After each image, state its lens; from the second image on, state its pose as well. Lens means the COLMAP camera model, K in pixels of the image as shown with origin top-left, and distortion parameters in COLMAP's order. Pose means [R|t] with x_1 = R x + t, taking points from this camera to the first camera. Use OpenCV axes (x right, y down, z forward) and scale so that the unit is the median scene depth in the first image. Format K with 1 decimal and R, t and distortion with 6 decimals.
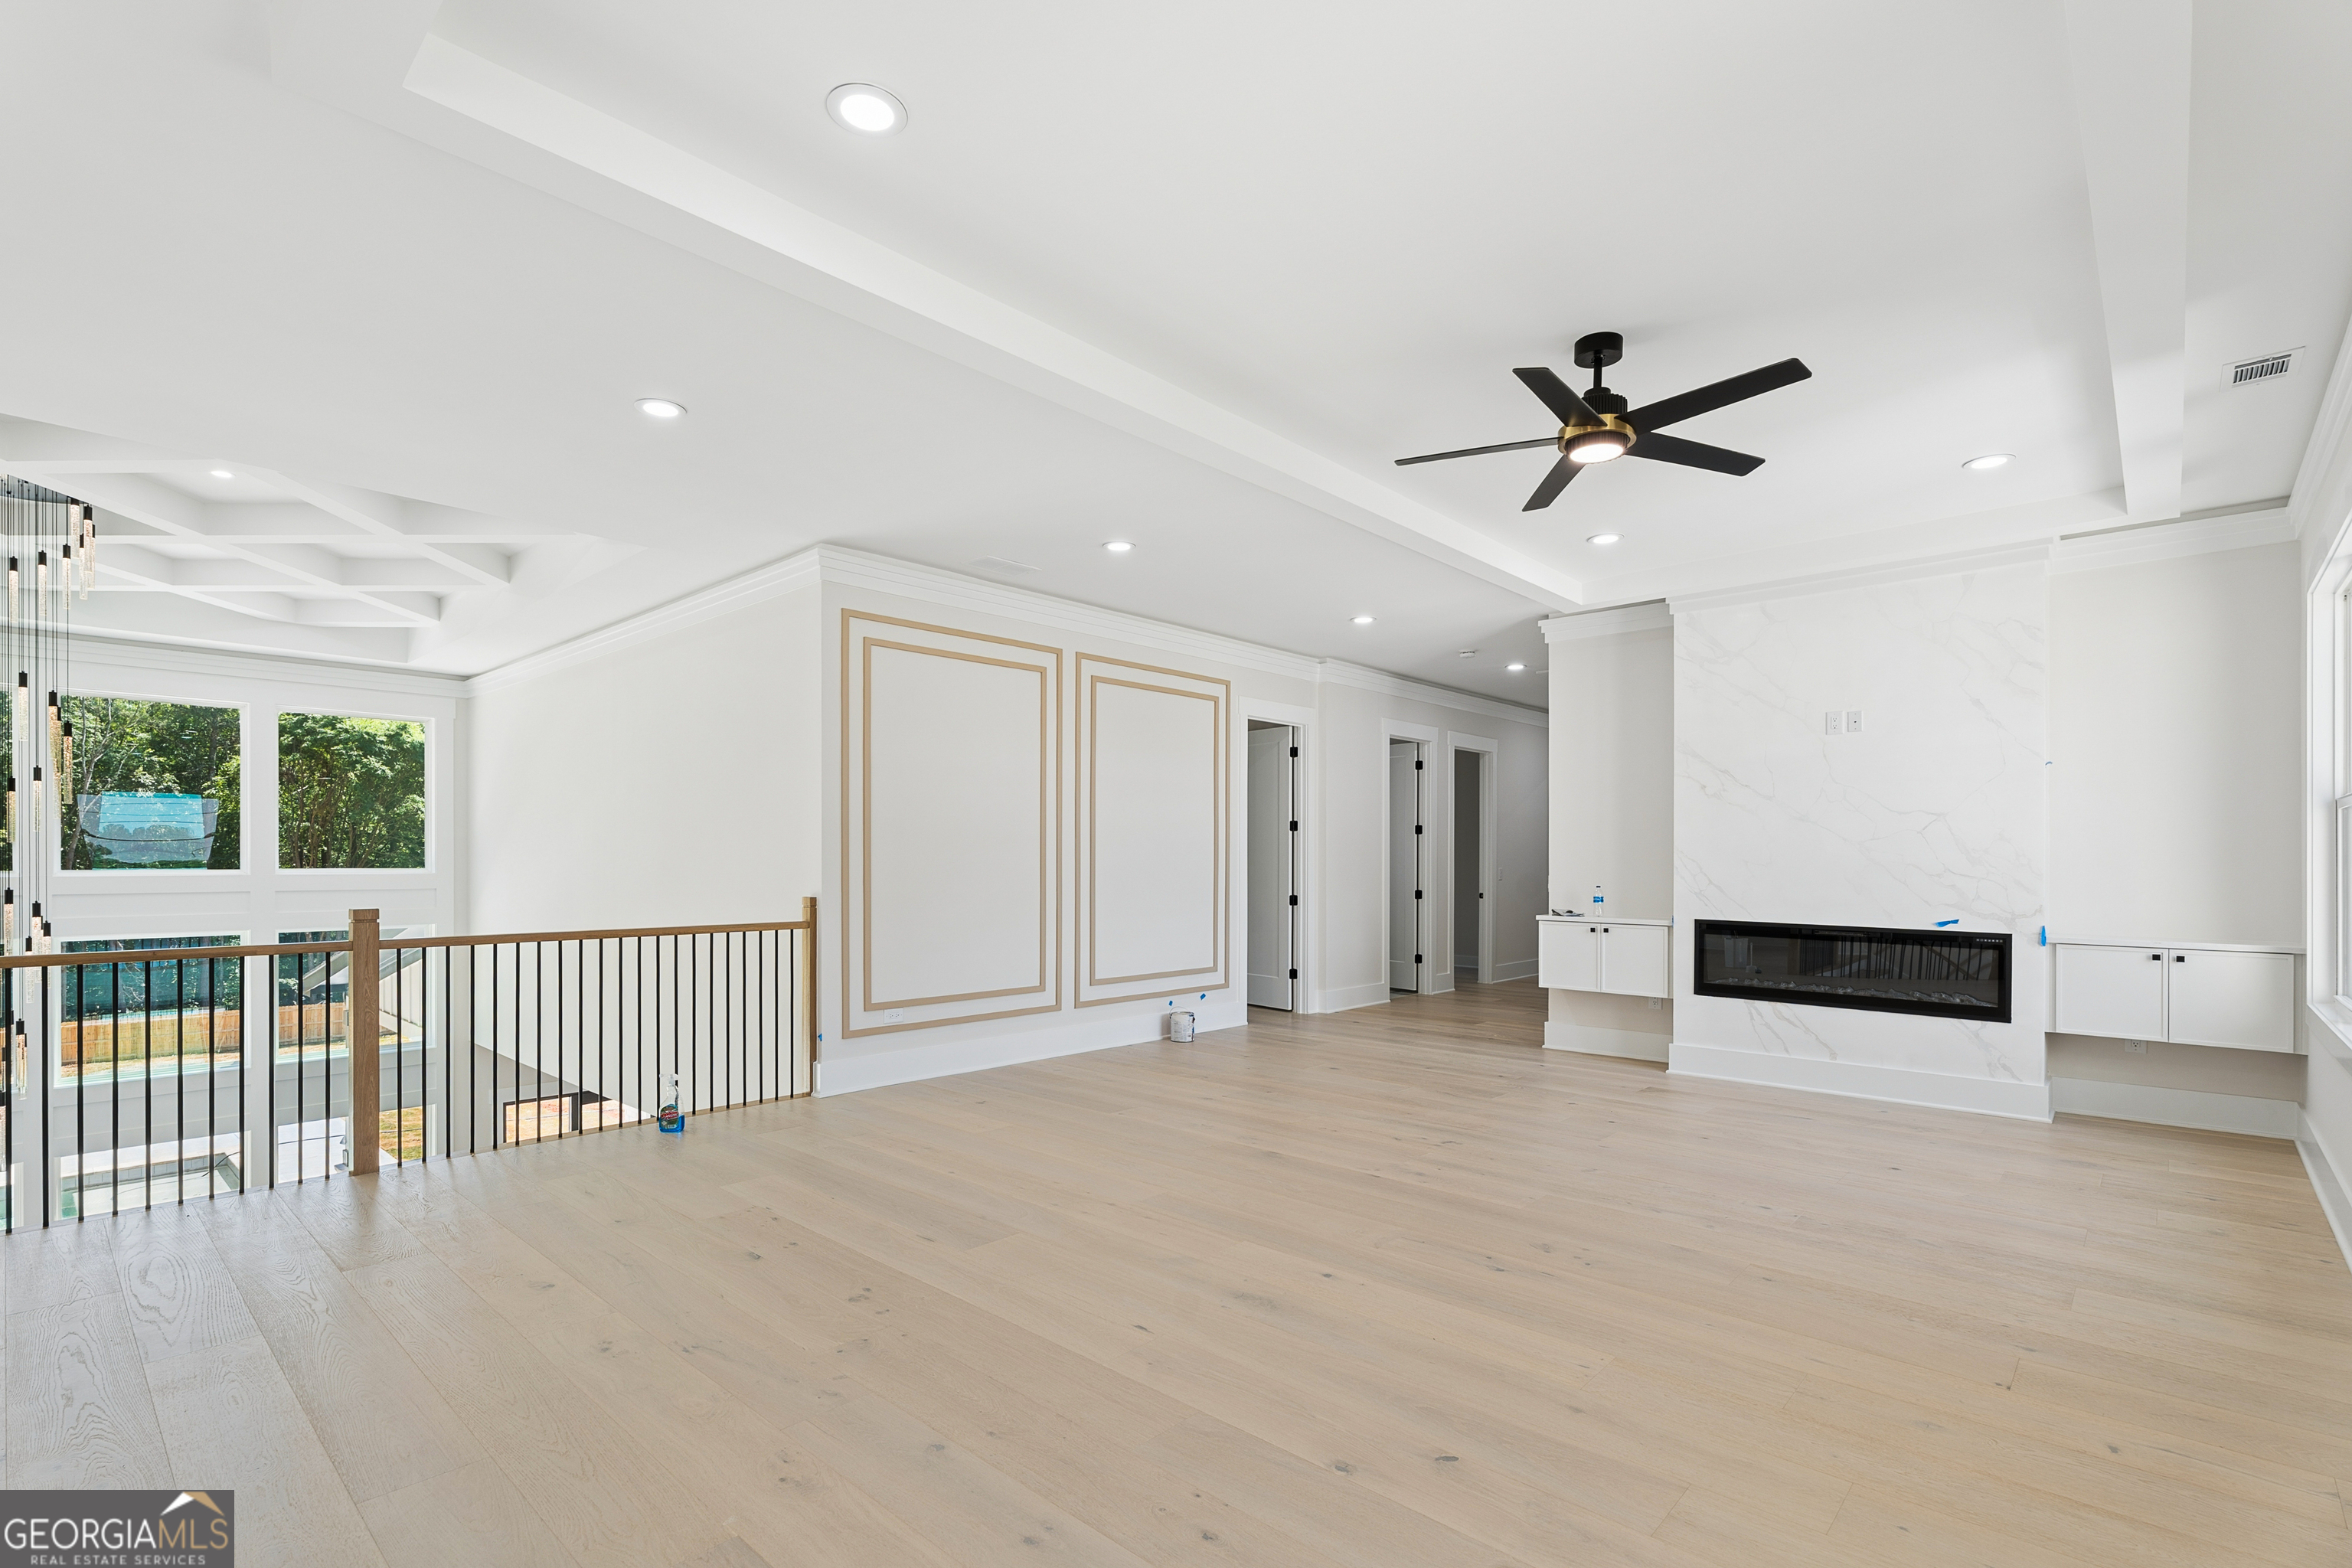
lens RADIAL K [[1079.1, 0, 1174.4], [0, 1079.1, 851.1], [0, 0, 1]] dist [-0.000489, 0.000038]
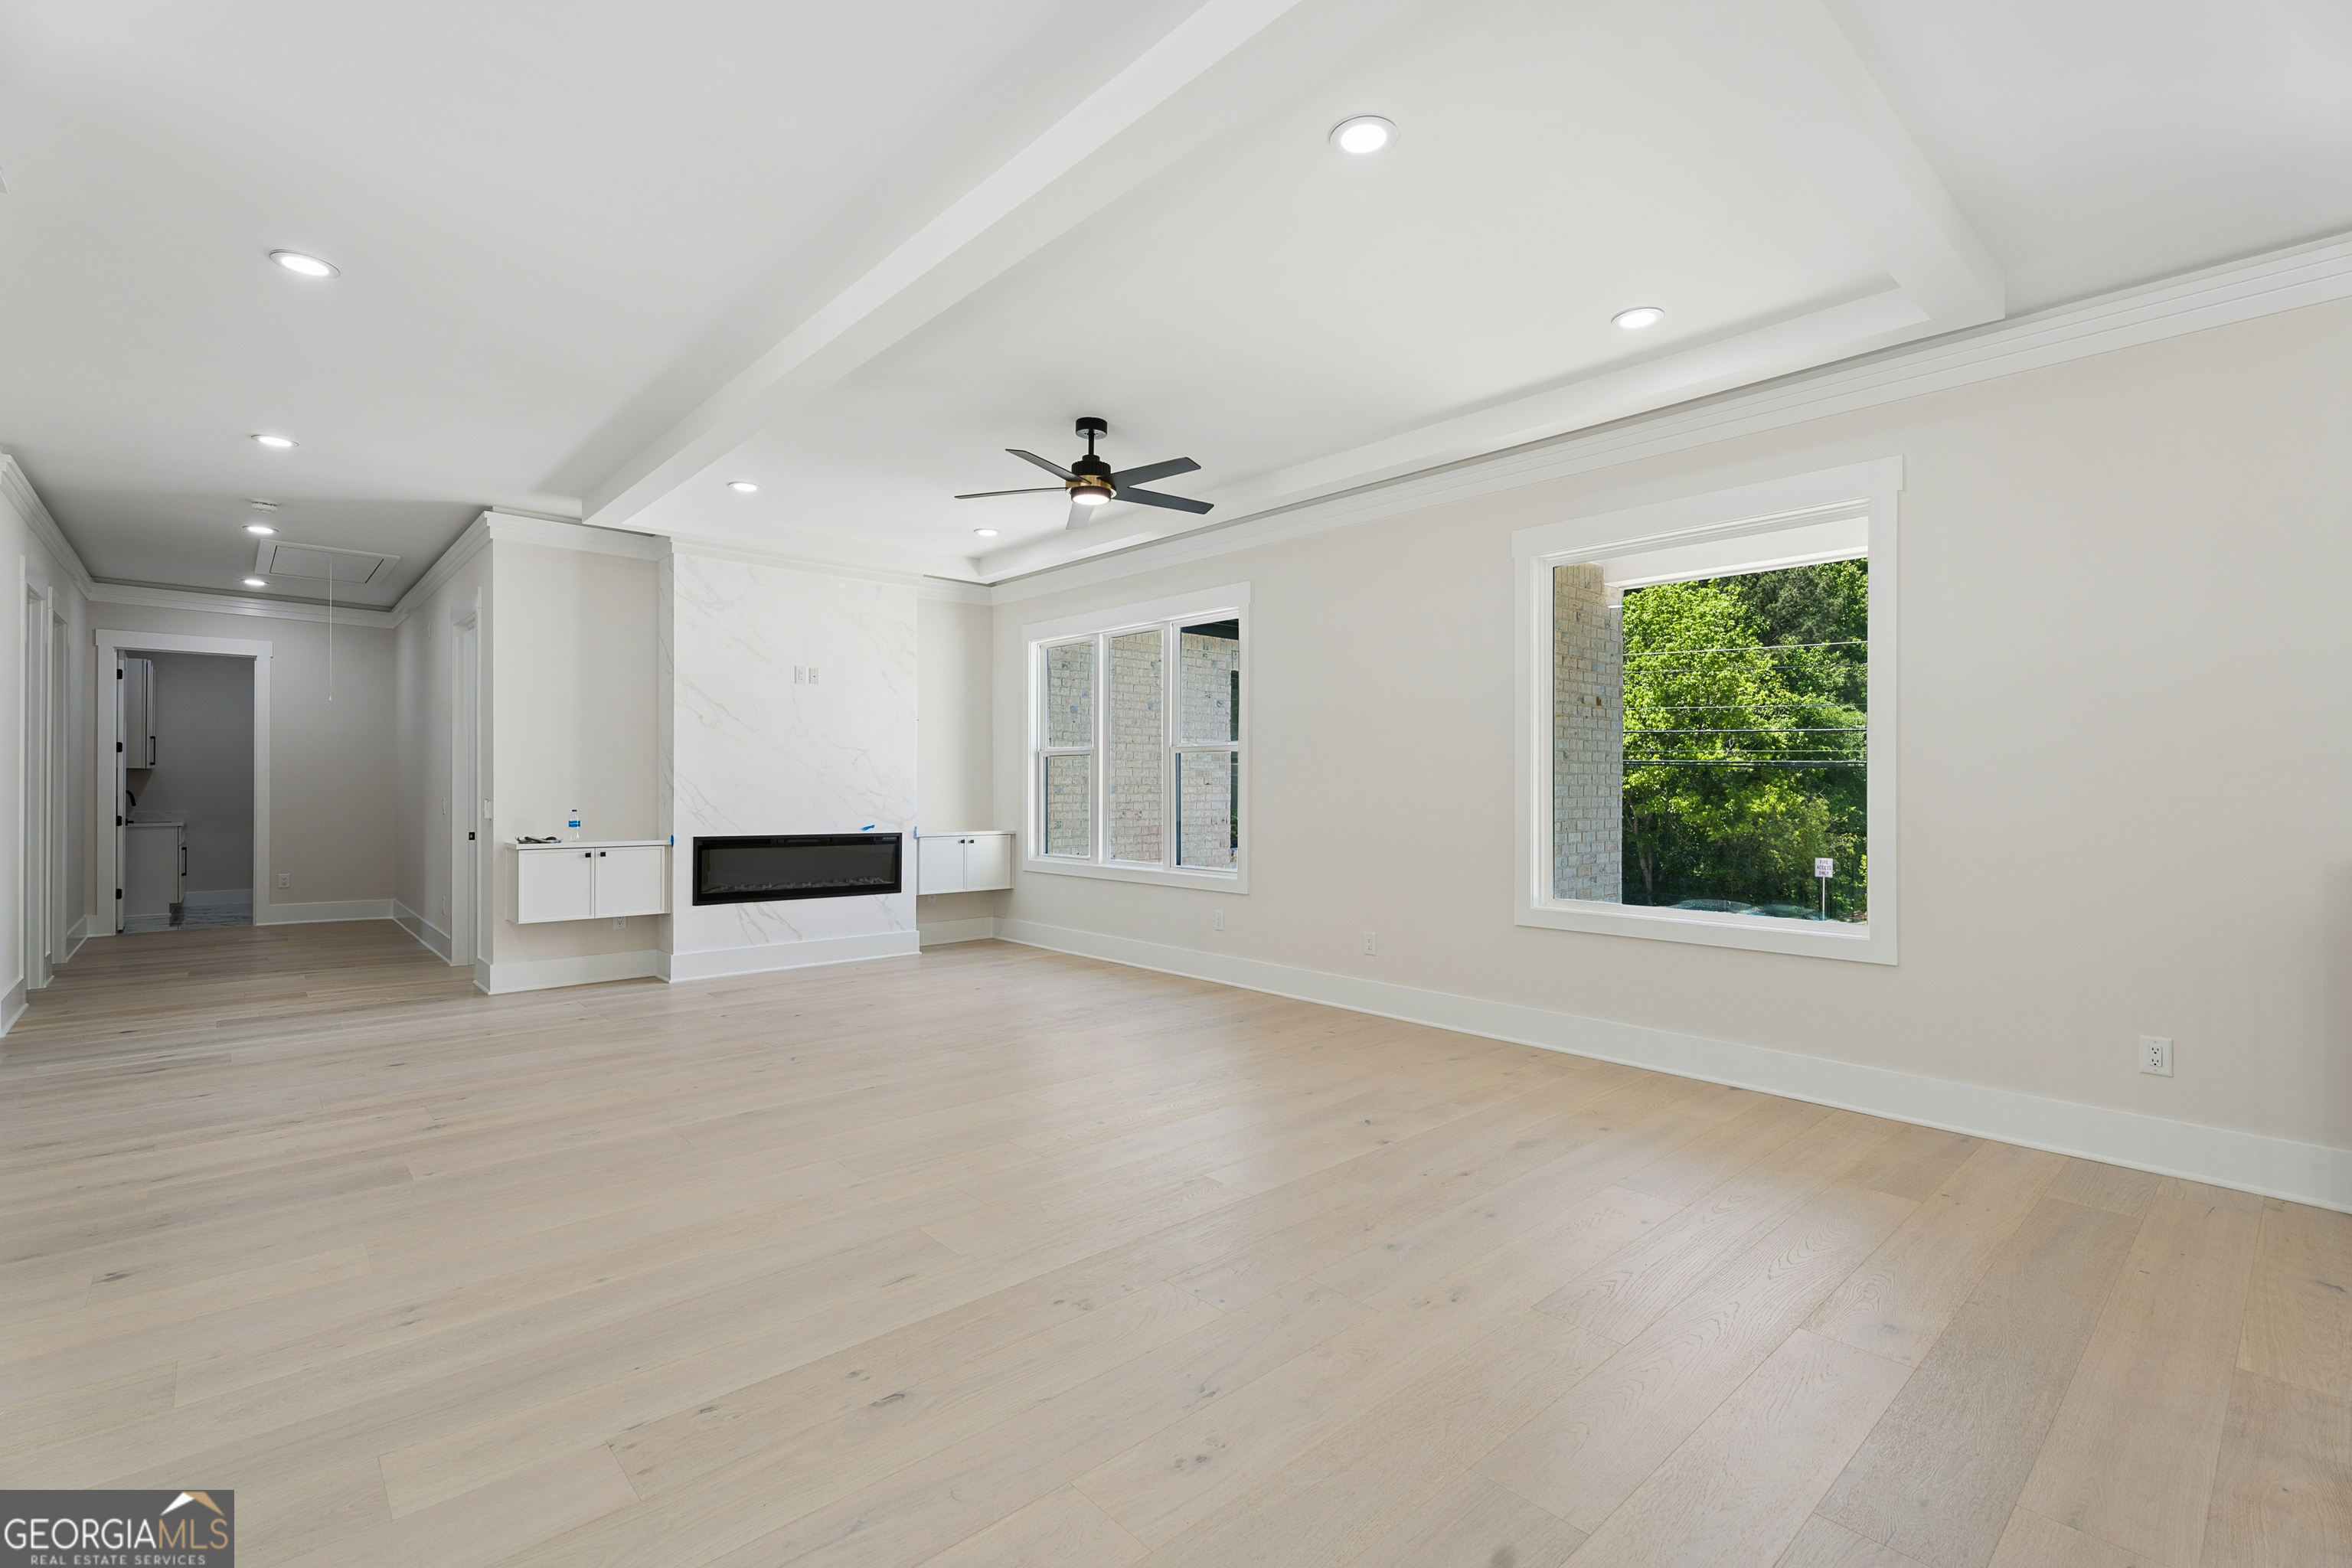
lens RADIAL K [[1049.3, 0, 1176.0], [0, 1049.3, 784.0], [0, 0, 1]] dist [-0.002476, -0.000190]
pose [[0.088572, -0.001142, 0.996069, -0.609473], [-0.010229, 0.999946, 0.002056, 0.002311], [-0.996017, -0.010370, 0.088555, 0.474613]]
